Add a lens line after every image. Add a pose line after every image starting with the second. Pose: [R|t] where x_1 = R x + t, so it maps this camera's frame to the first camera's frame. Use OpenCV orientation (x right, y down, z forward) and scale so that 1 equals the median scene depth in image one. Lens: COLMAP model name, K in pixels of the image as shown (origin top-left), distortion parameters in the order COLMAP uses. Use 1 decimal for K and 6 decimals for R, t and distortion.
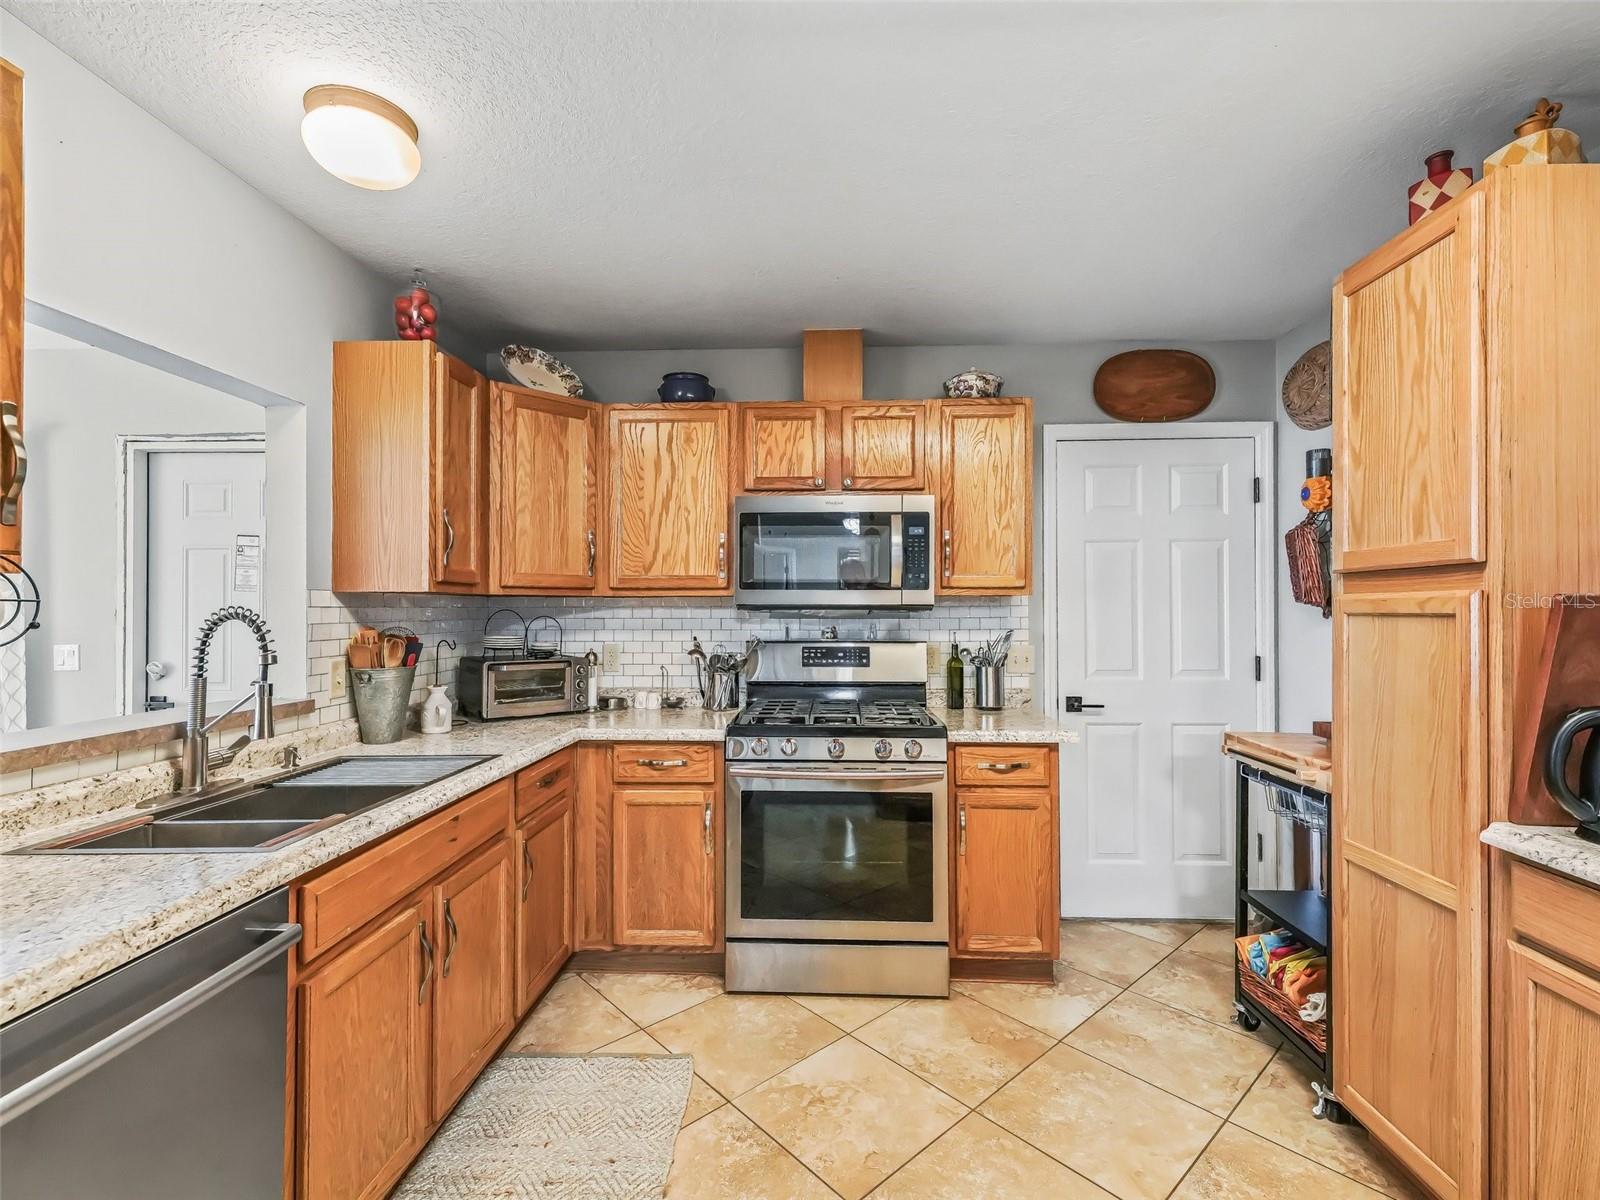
lens RADIAL K [[746.4, 0, 818.3], [0, 746.4, 606.7], [0, 0, 1]] dist [0.014801, -0.007408]
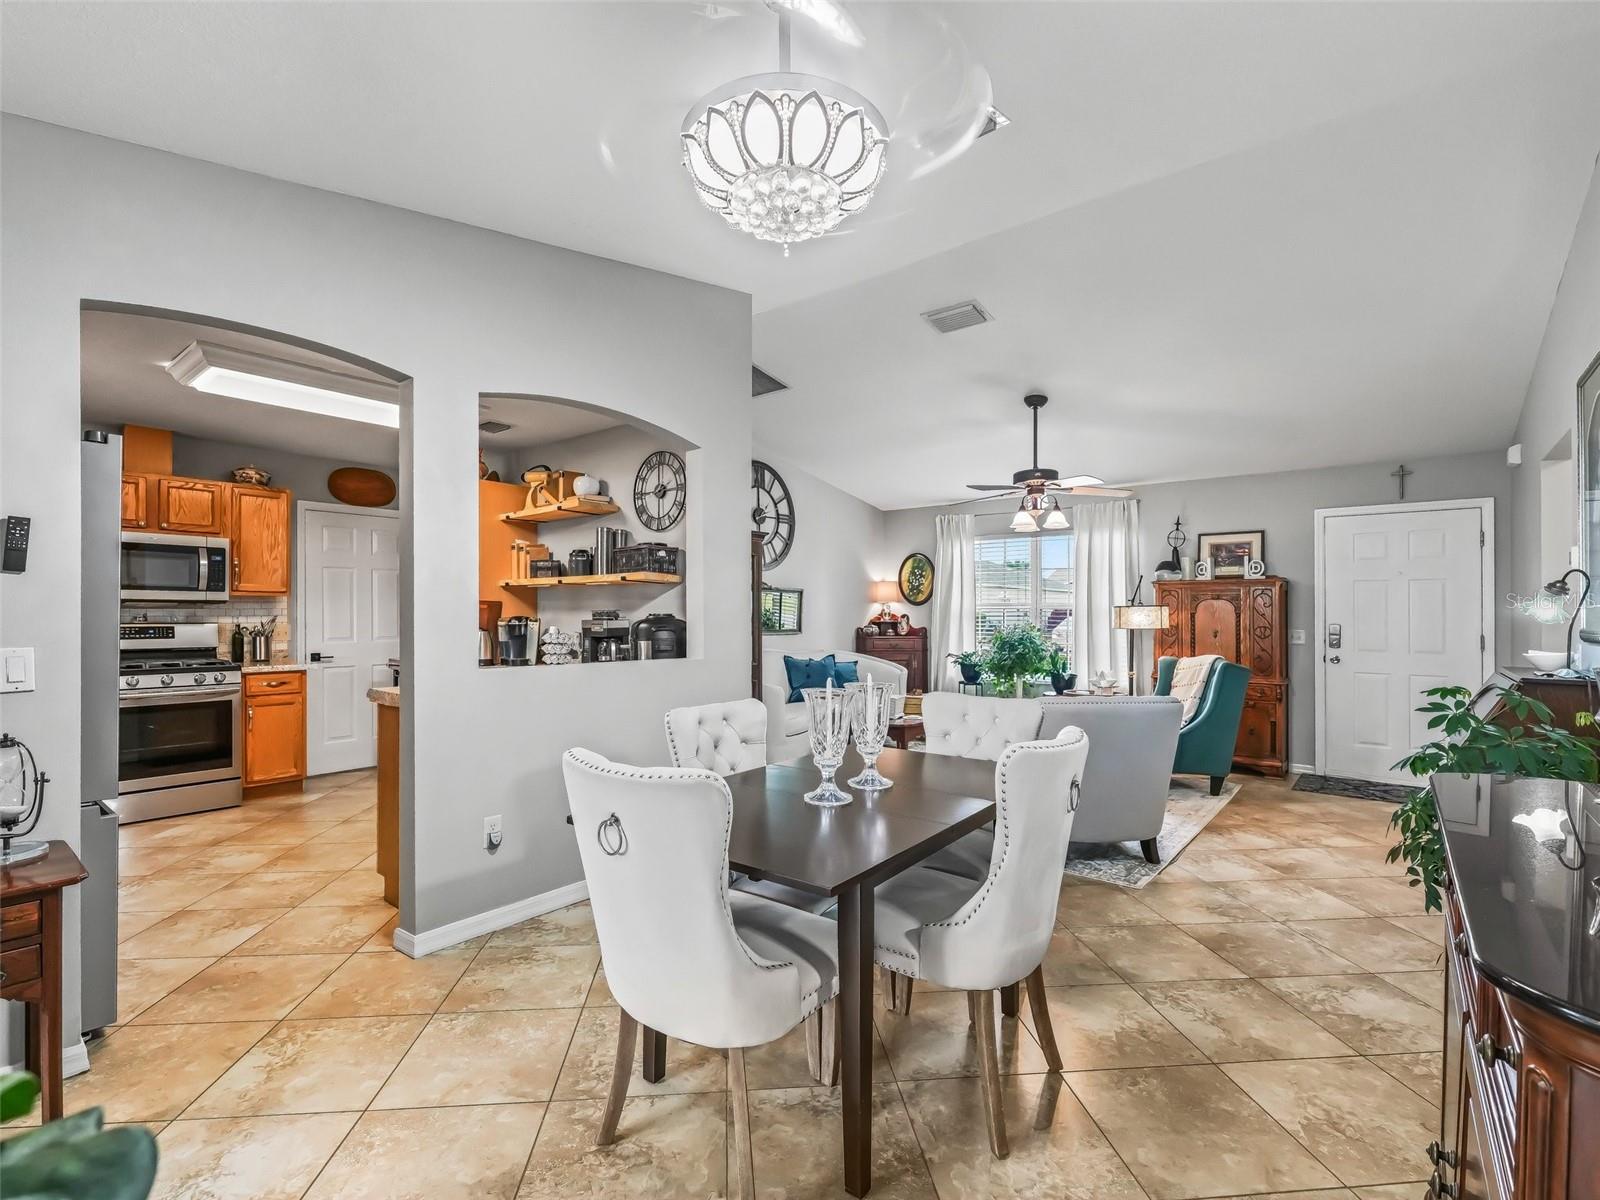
lens RADIAL K [[735.4, 0, 787.2], [0, 735.4, 611.9], [0, 0, 1]] dist [-0.003179, -0.000676]
pose [[0.617166, 0.004346, 0.786821, -0.413023], [-0.007304, 0.999973, 0.000206, 0.015032], [-0.786799, -0.005875, 0.617181, -1.164332]]
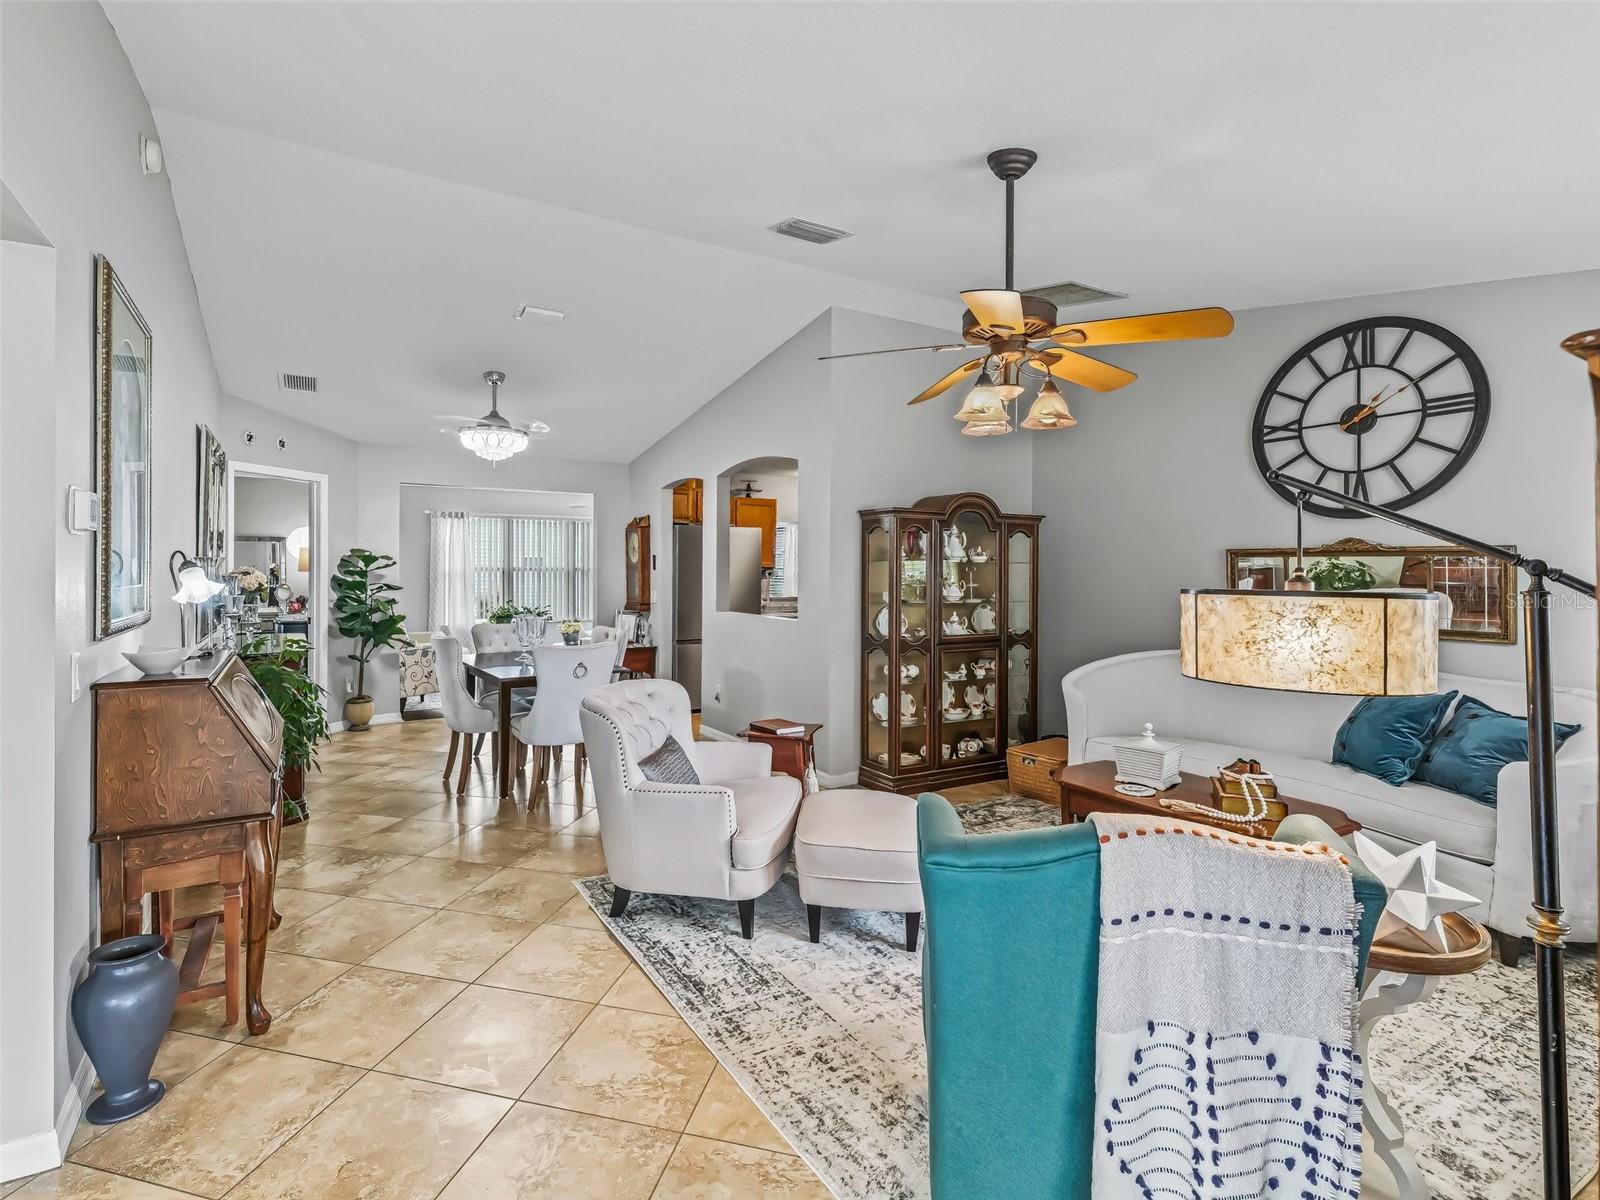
lens RADIAL K [[784.1, 0, 749.5], [0, 784.1, 574.4], [0, 0, 1]] dist [0.012698, -0.000390]
pose [[0.527367, 0.009699, -0.849583, 2.141001], [-0.003453, 0.999951, 0.009272, -0.027341], [0.849631, -0.001956, 0.527374, -1.300470]]
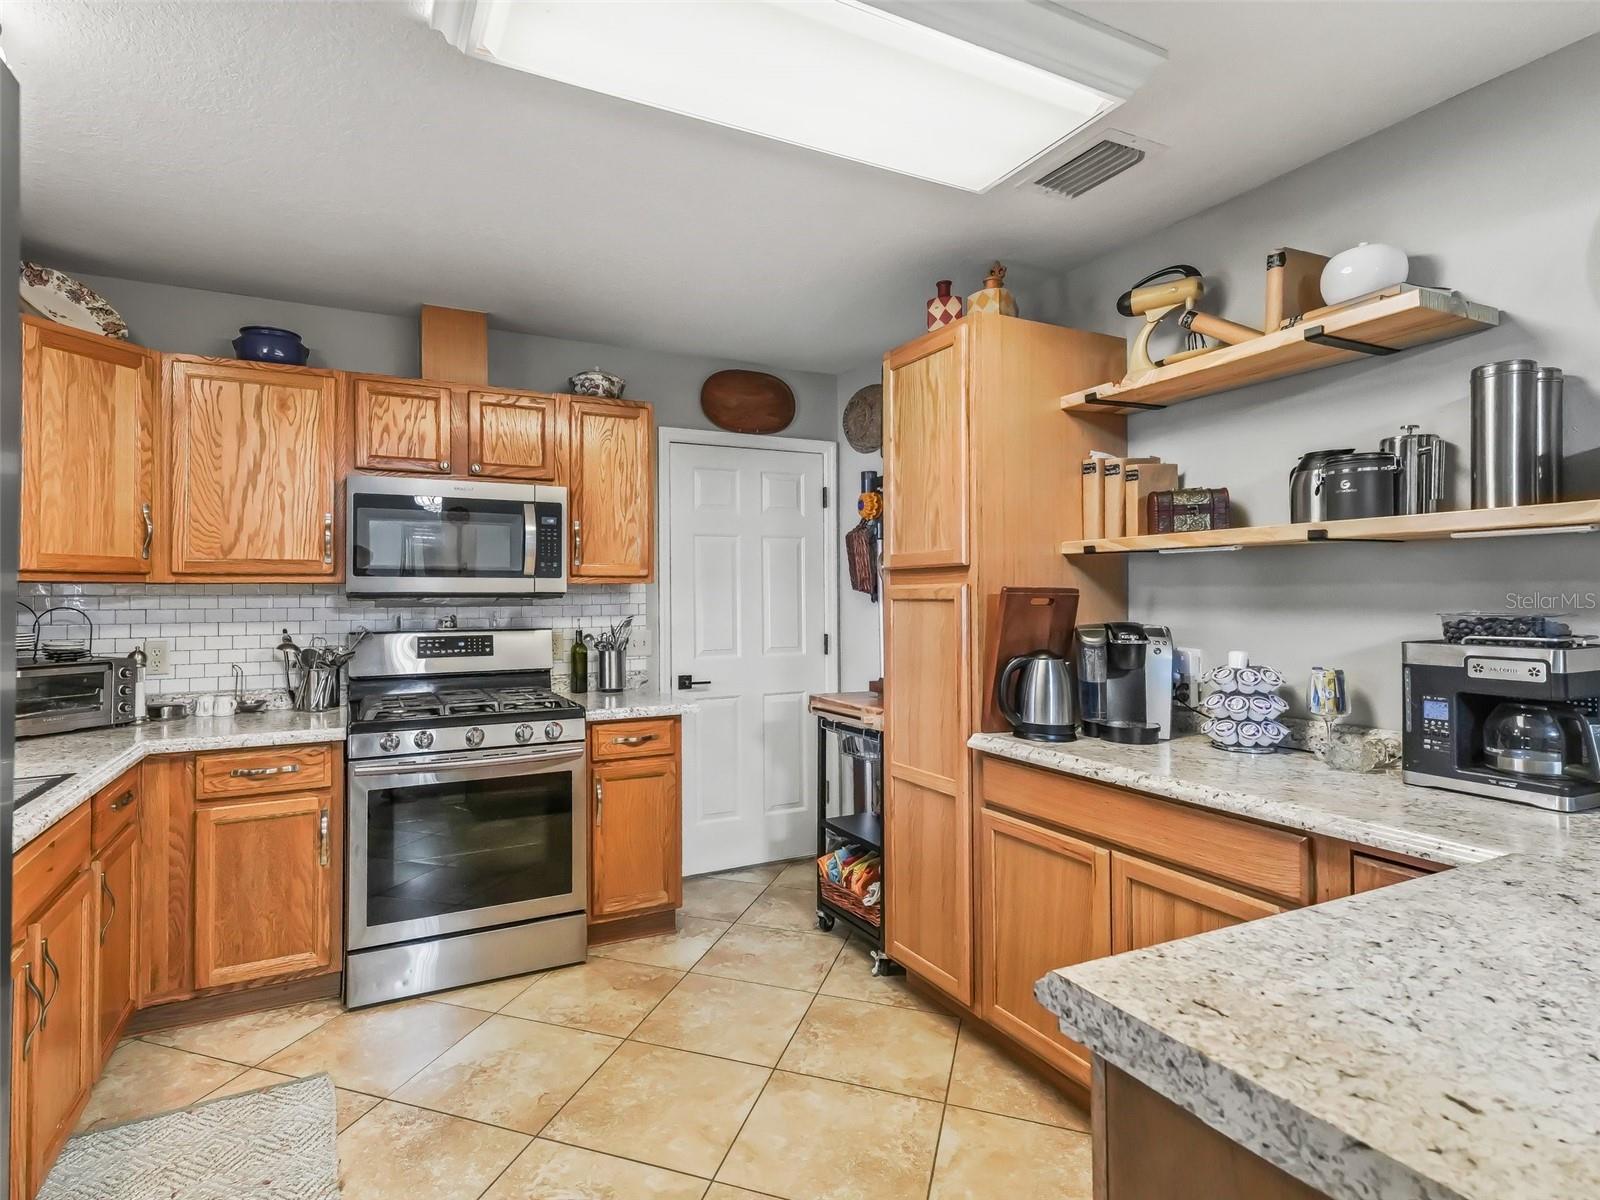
lens RADIAL K [[825.3, 0, 778.0], [0, 825.3, 586.8], [0, 0, 1]] dist [0.039909, -0.017954]
pose [[0.877539, 0.001637, 0.479502, -0.144853], [0.001562, 0.999979, -0.006272, -0.002852], [-0.479502, 0.006253, 0.877518, -0.161021]]
